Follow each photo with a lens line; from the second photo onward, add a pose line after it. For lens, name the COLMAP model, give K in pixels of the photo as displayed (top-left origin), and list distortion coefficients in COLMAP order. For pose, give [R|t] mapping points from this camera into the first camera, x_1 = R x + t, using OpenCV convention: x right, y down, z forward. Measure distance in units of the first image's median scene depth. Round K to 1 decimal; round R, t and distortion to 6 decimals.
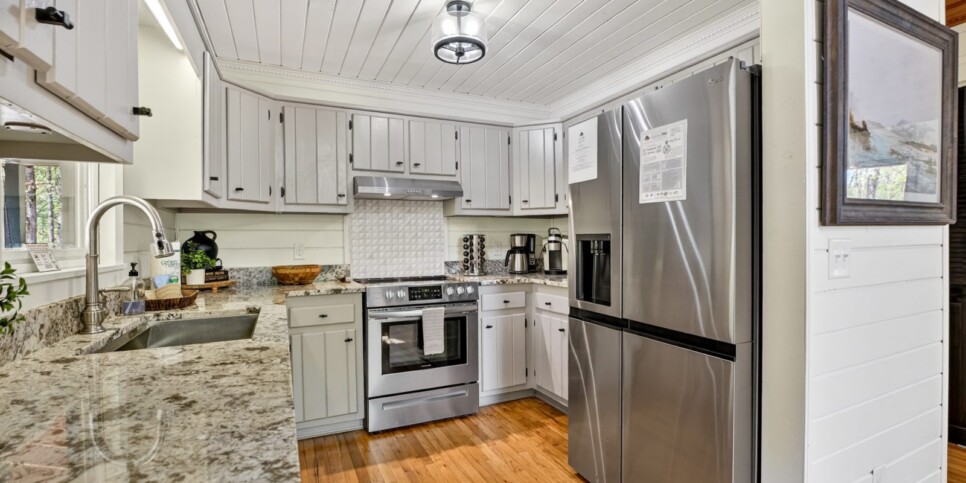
lens RADIAL K [[425.5, 0, 483.0], [0, 425.5, 239.9], [0, 0, 1]] dist [-0.014106, -0.004554]
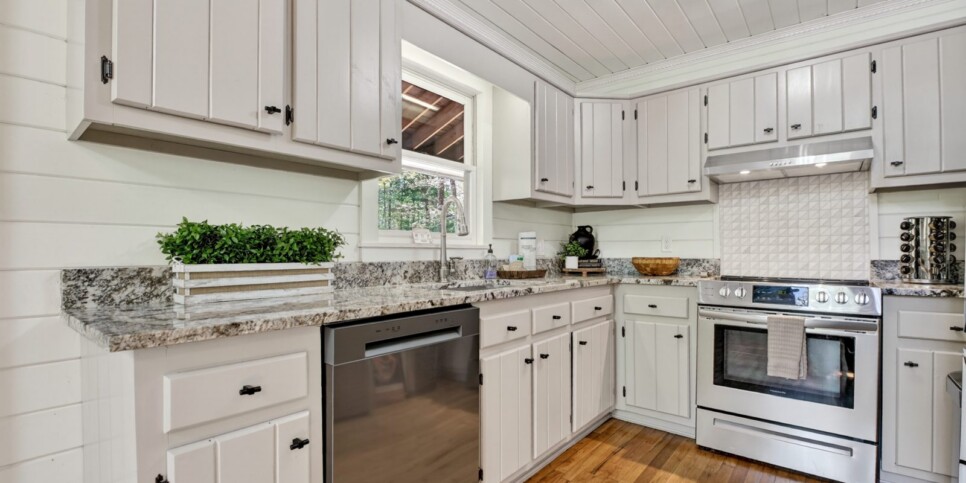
lens RADIAL K [[425.5, 0, 486.3], [0, 425.5, 255.3], [0, 0, 1]] dist [-0.014106, -0.004554]
pose [[0.432786, 0.014059, -0.901387, 0.314185], [-0.001741, 0.999890, 0.014759, 0.044320], [0.901495, -0.004818, 0.432762, 0.212183]]
